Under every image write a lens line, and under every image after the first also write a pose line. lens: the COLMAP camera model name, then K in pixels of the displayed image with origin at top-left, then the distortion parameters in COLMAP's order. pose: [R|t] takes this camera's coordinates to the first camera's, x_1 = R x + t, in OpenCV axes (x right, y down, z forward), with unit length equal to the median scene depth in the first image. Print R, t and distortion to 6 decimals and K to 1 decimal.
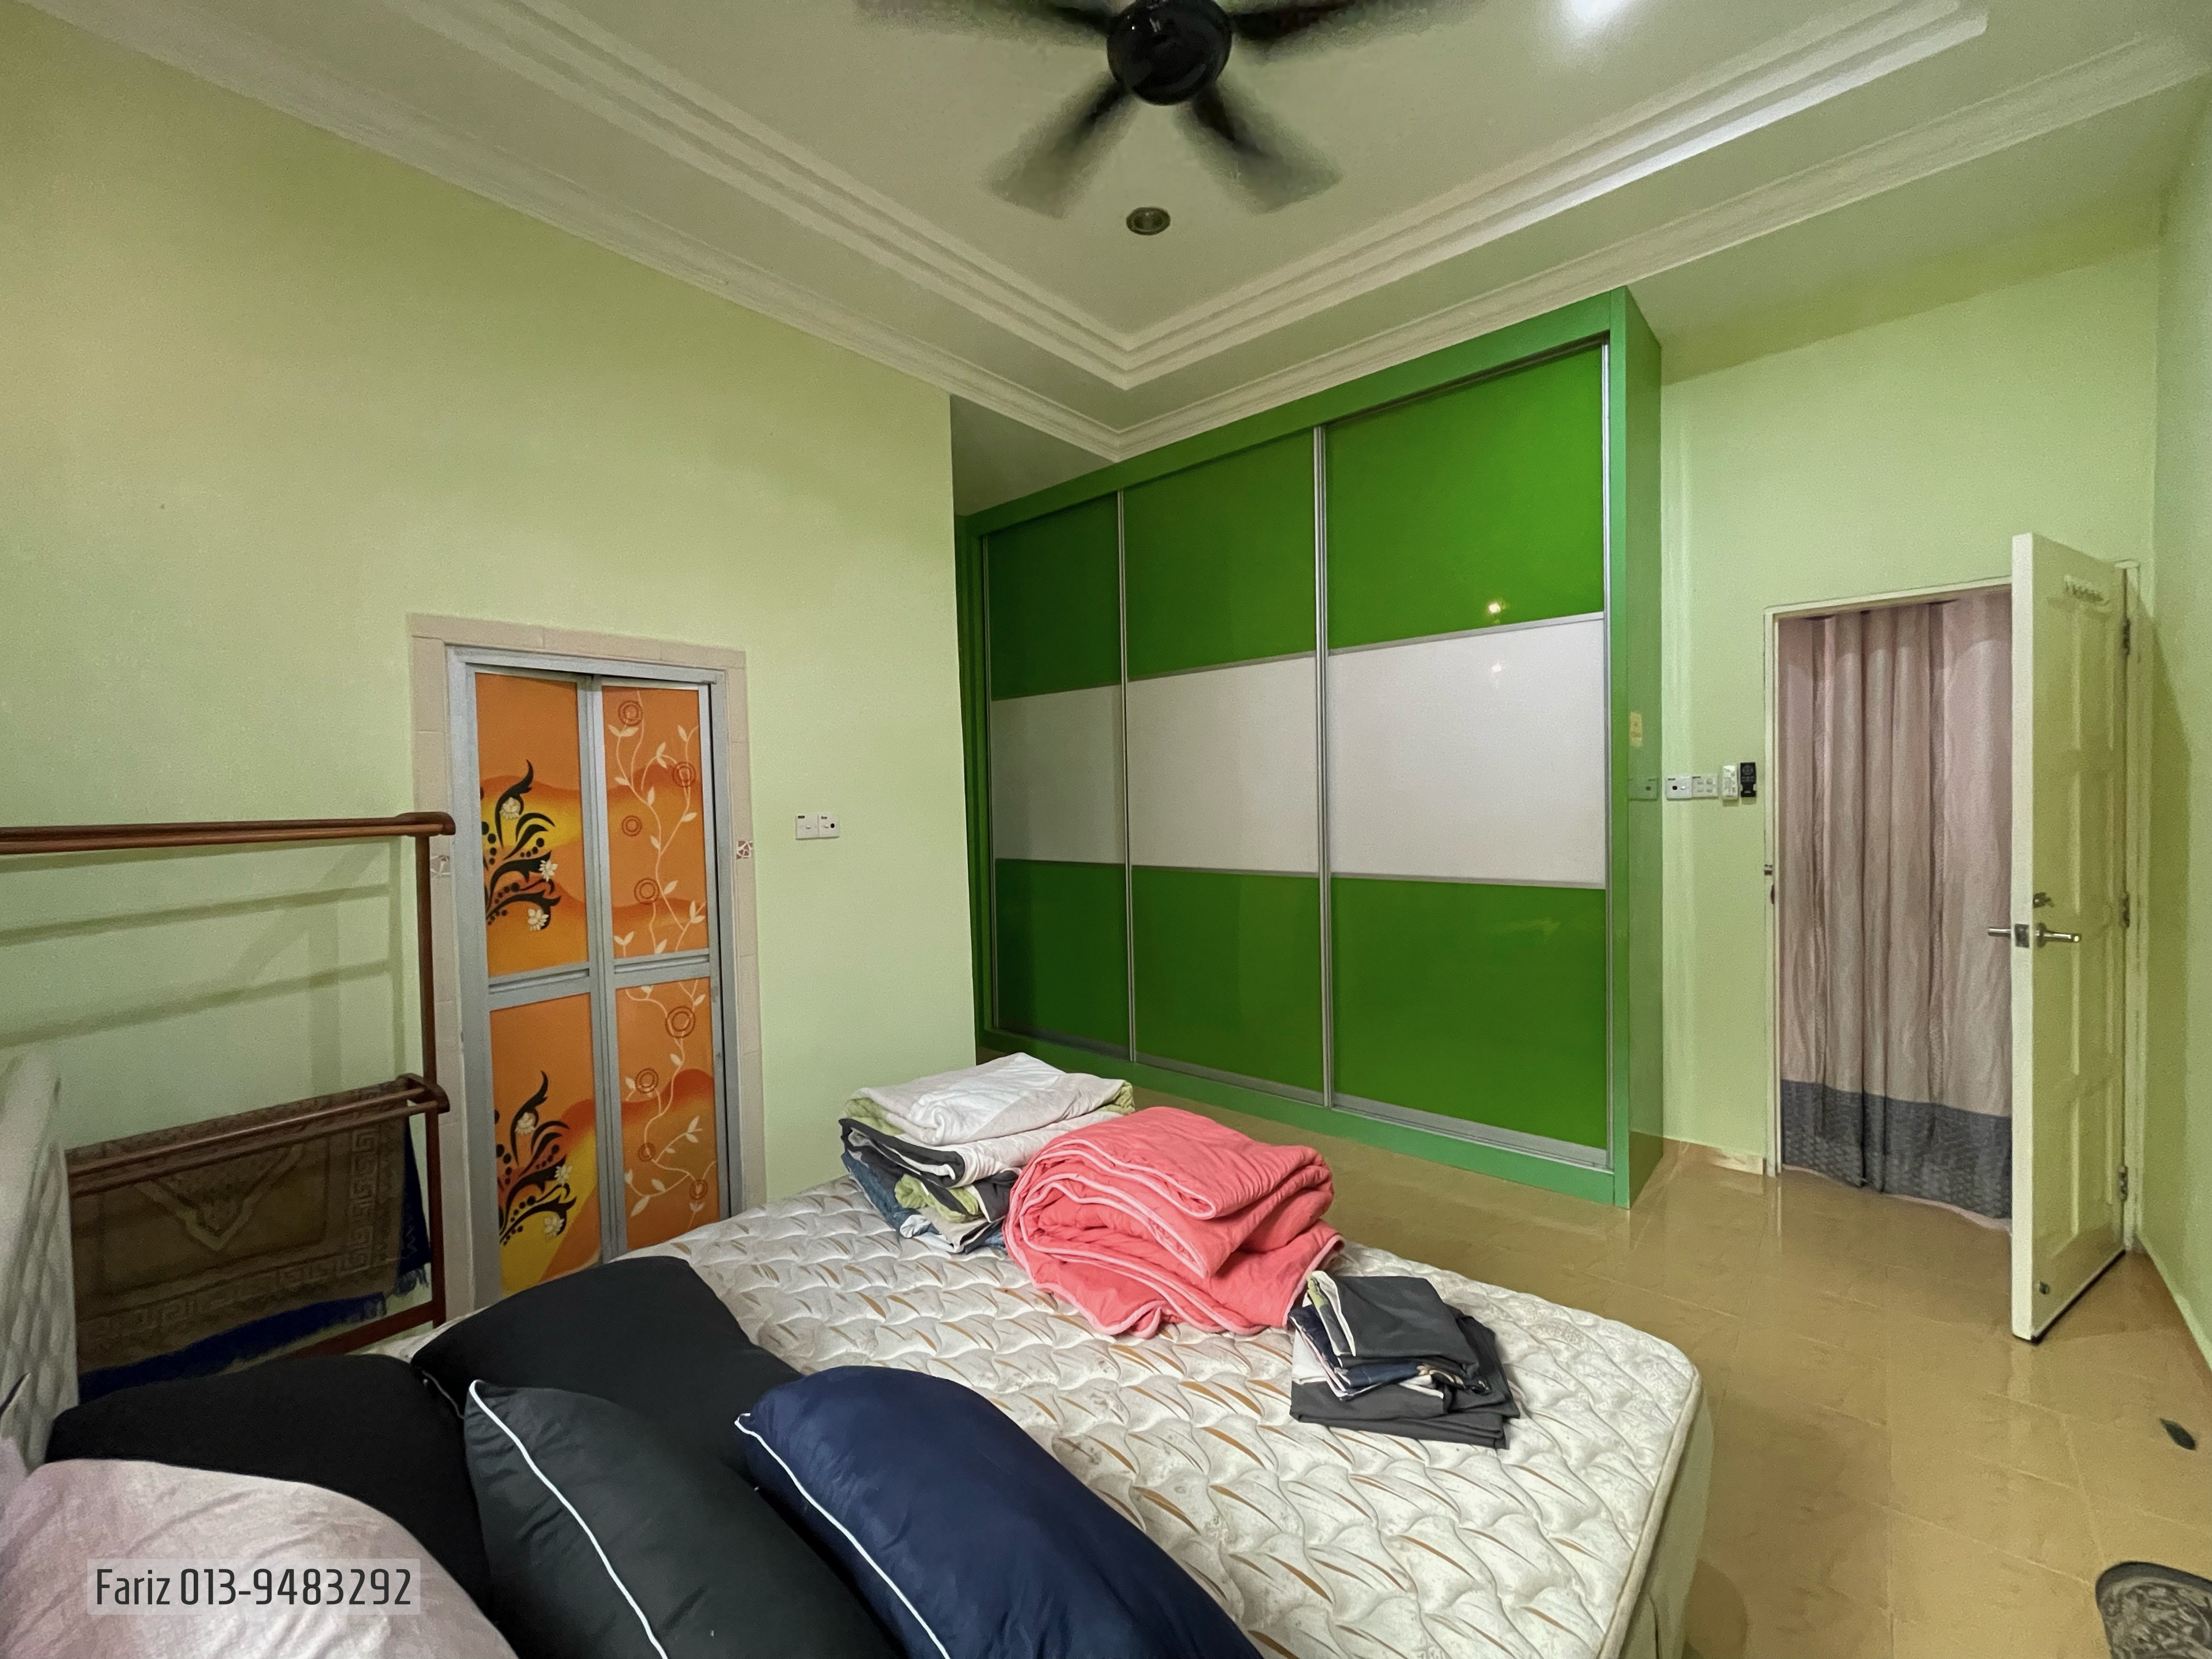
lens RADIAL K [[898.1, 0, 1100.8], [0, 898.1, 823.7], [0, 0, 1]] dist [0.000444, 0.000865]
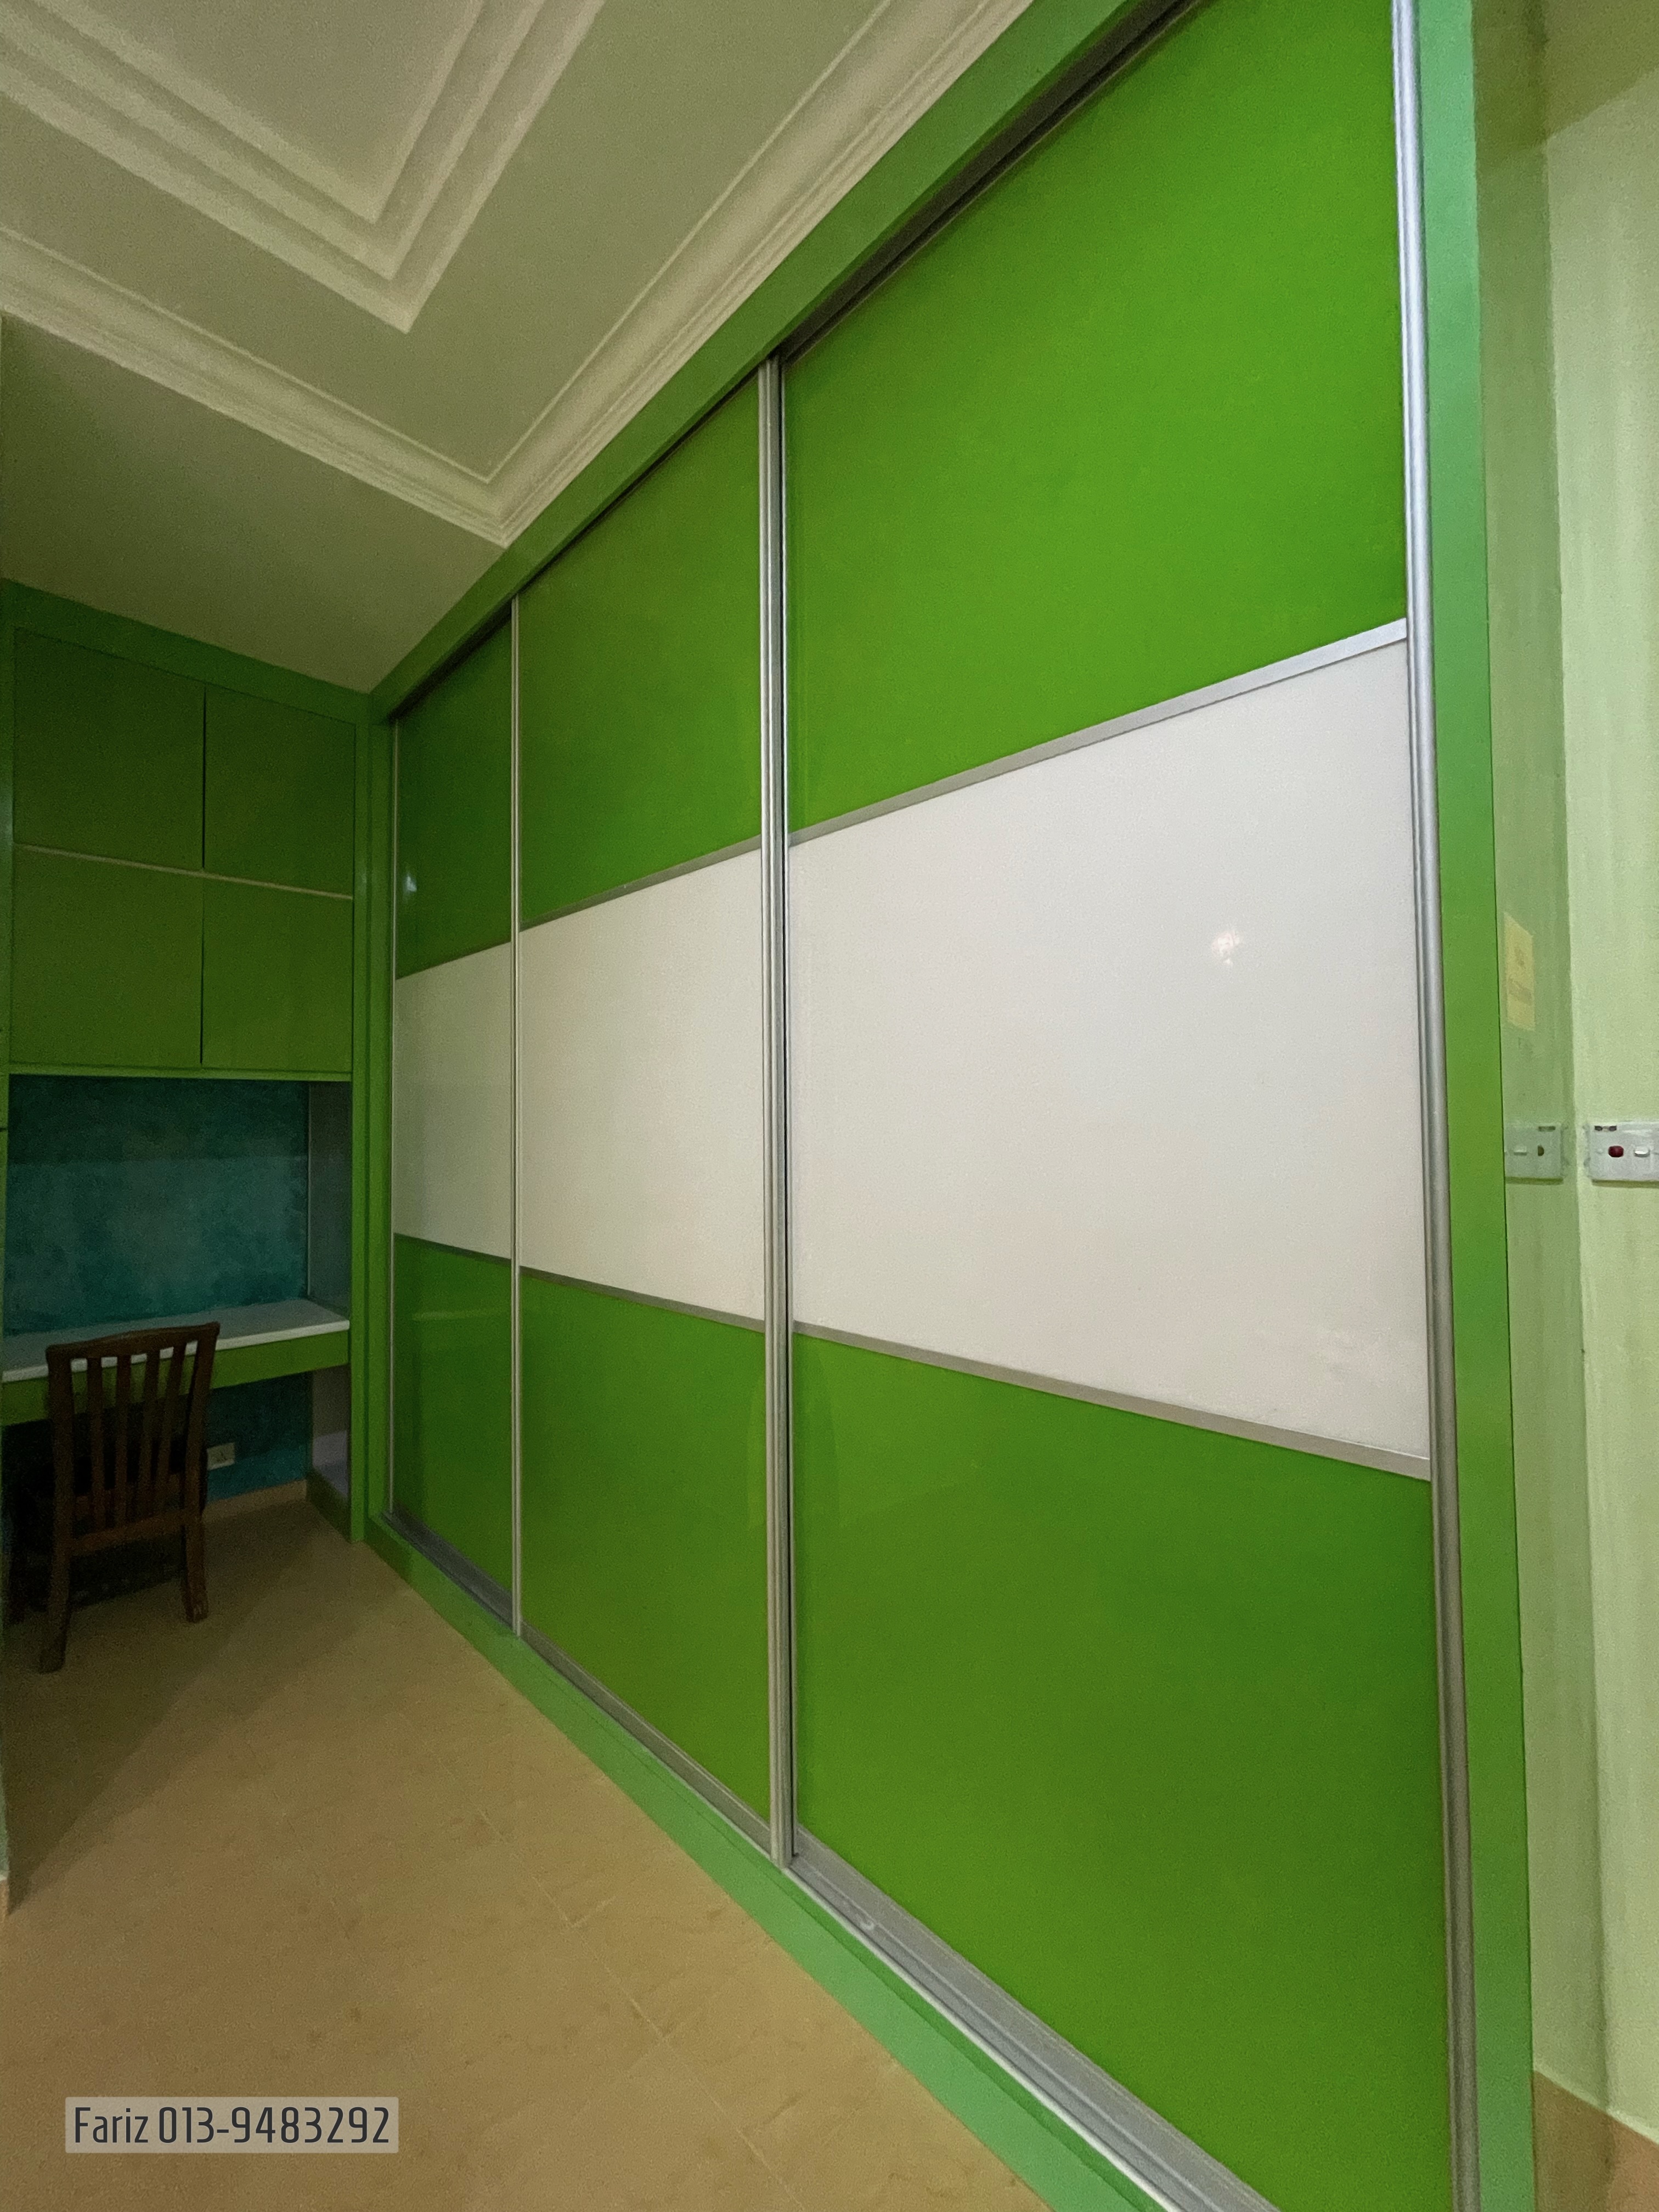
lens RADIAL K [[898.1, 0, 824.3], [0, 898.1, 1107.5], [0, 0, 1]] dist [0.000444, 0.000865]
pose [[0.997674, 0.013805, -0.066748, 0.414258], [-0.017141, 0.998619, -0.049669, -0.041472], [0.065970, 0.050698, 0.996533, 0.742754]]
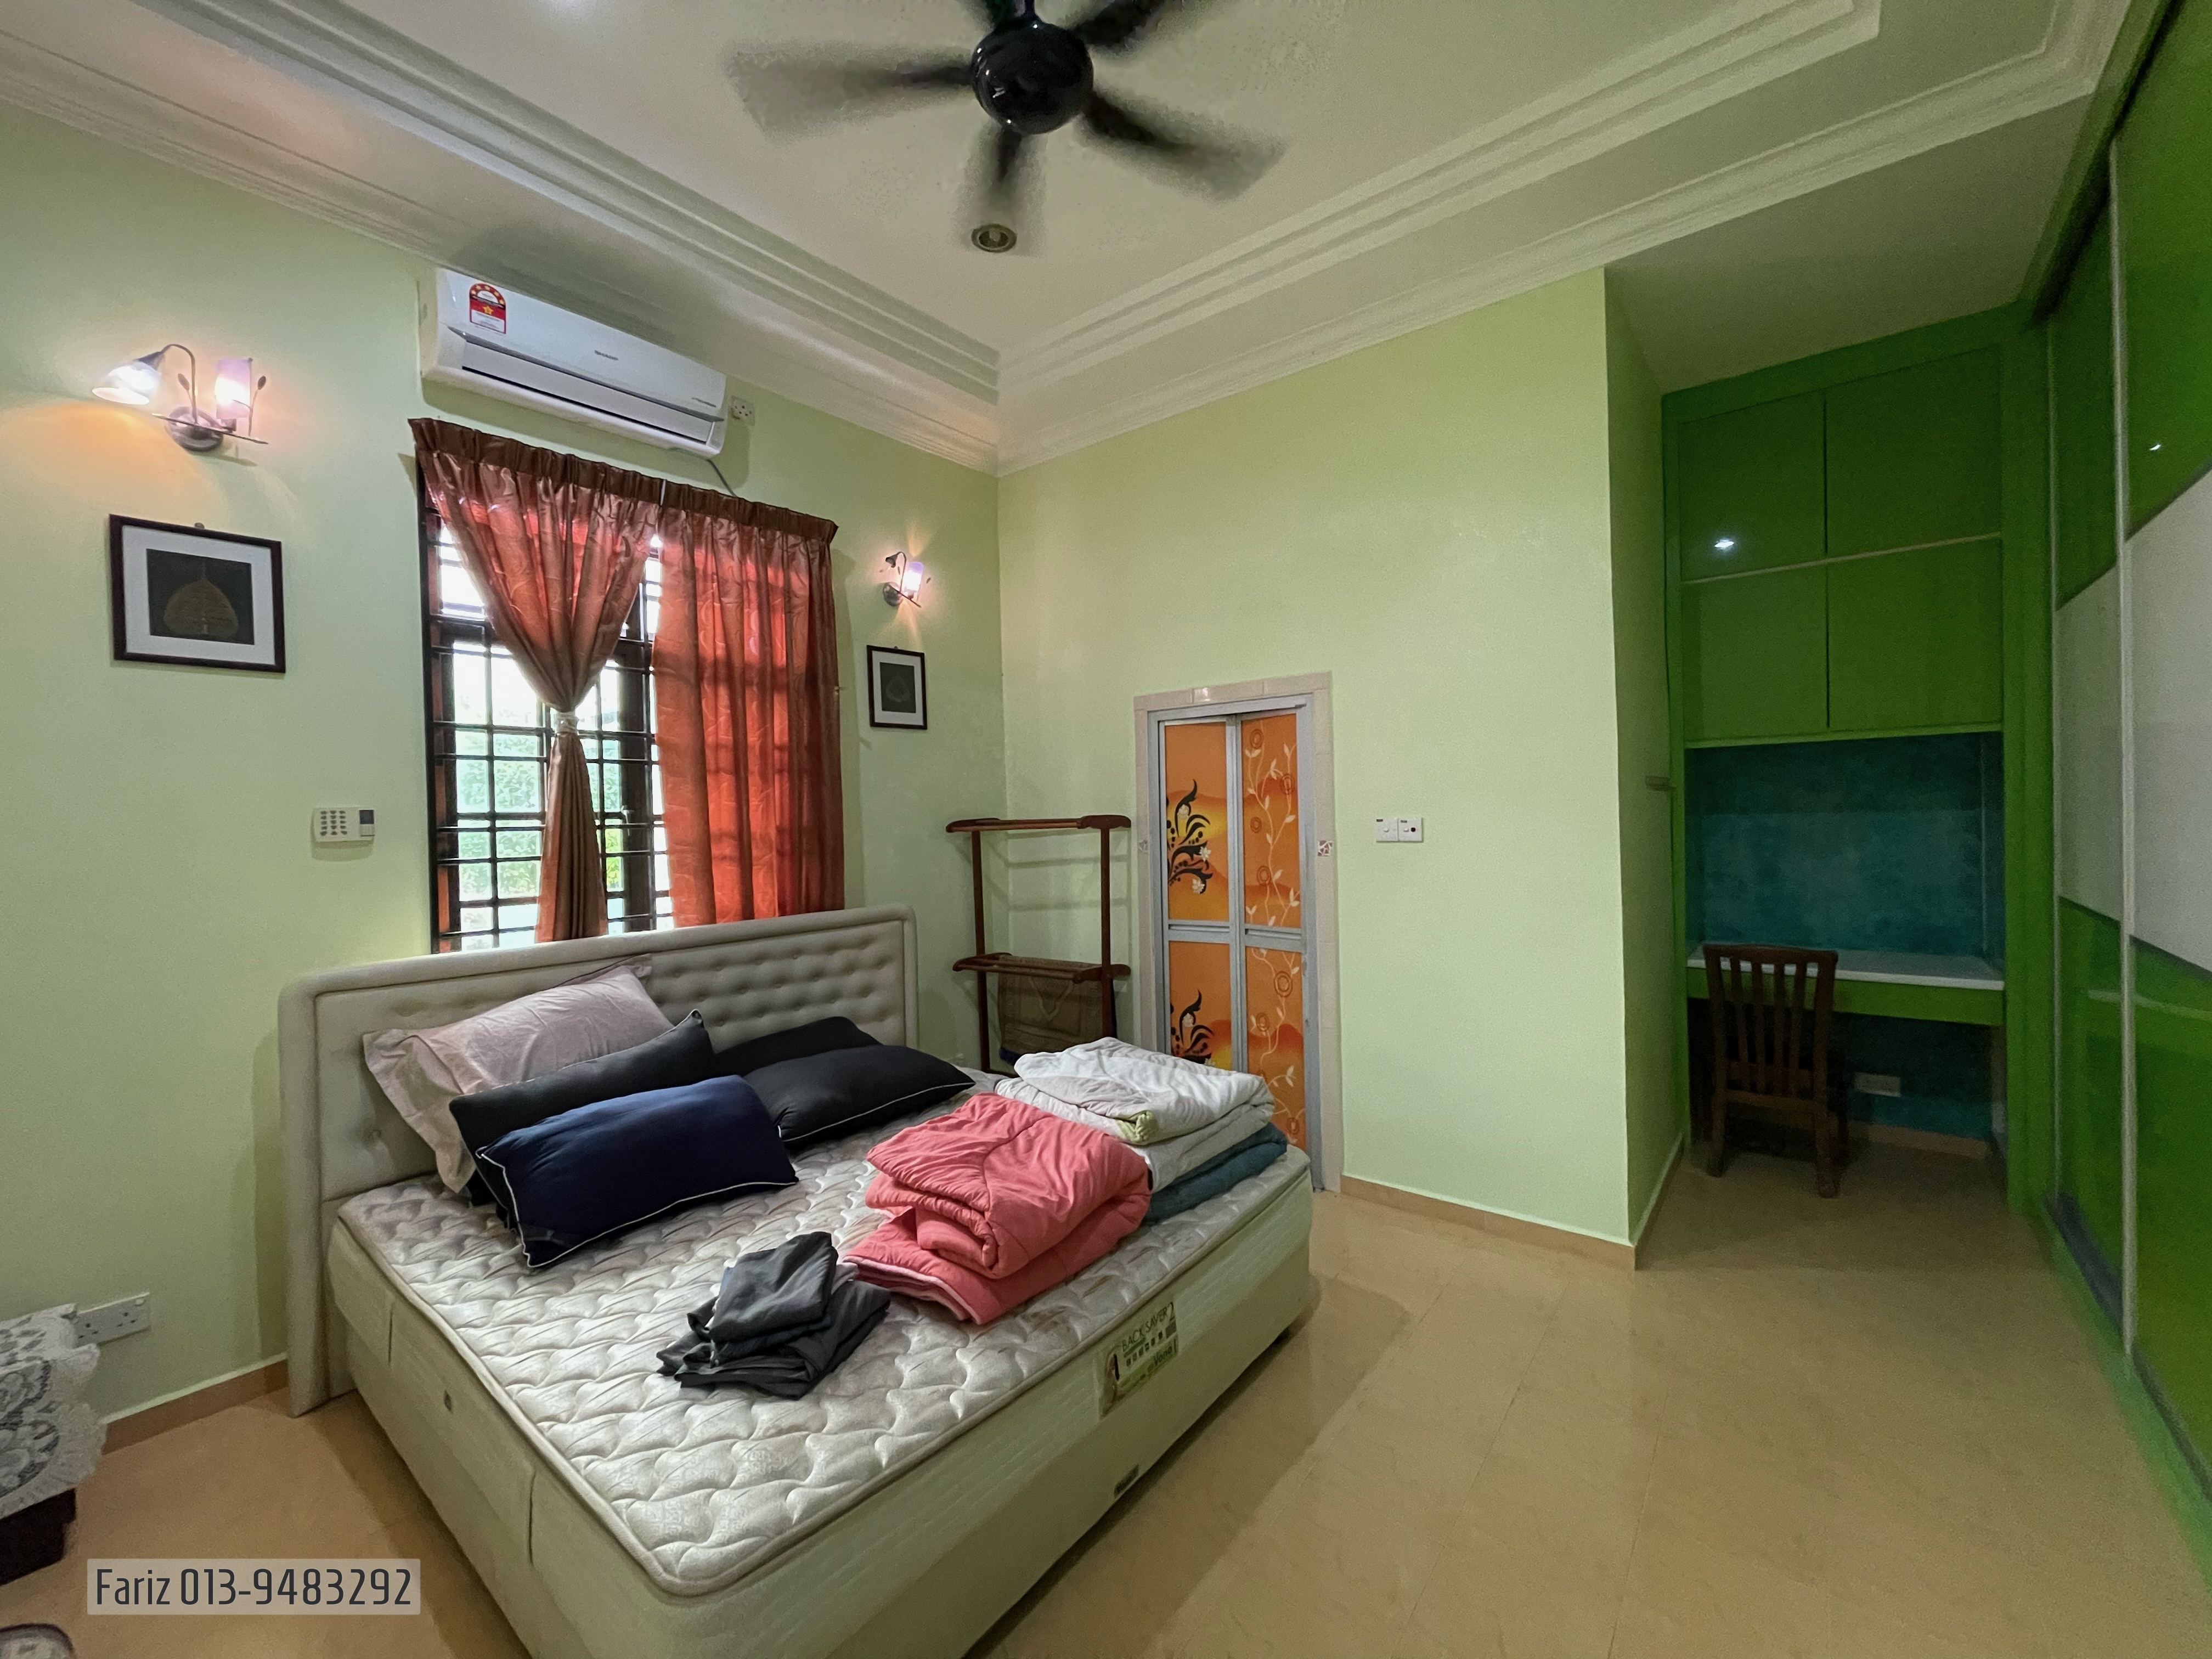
lens RADIAL K [[898.1, 0, 1104.5], [0, 898.1, 824.7], [0, 0, 1]] dist [0.000444, 0.000865]
pose [[0.047126, 0.033888, -0.998314, 0.767620], [-0.003412, 0.999424, 0.033764, -0.040905], [0.998883, 0.001815, 0.047215, 0.712074]]
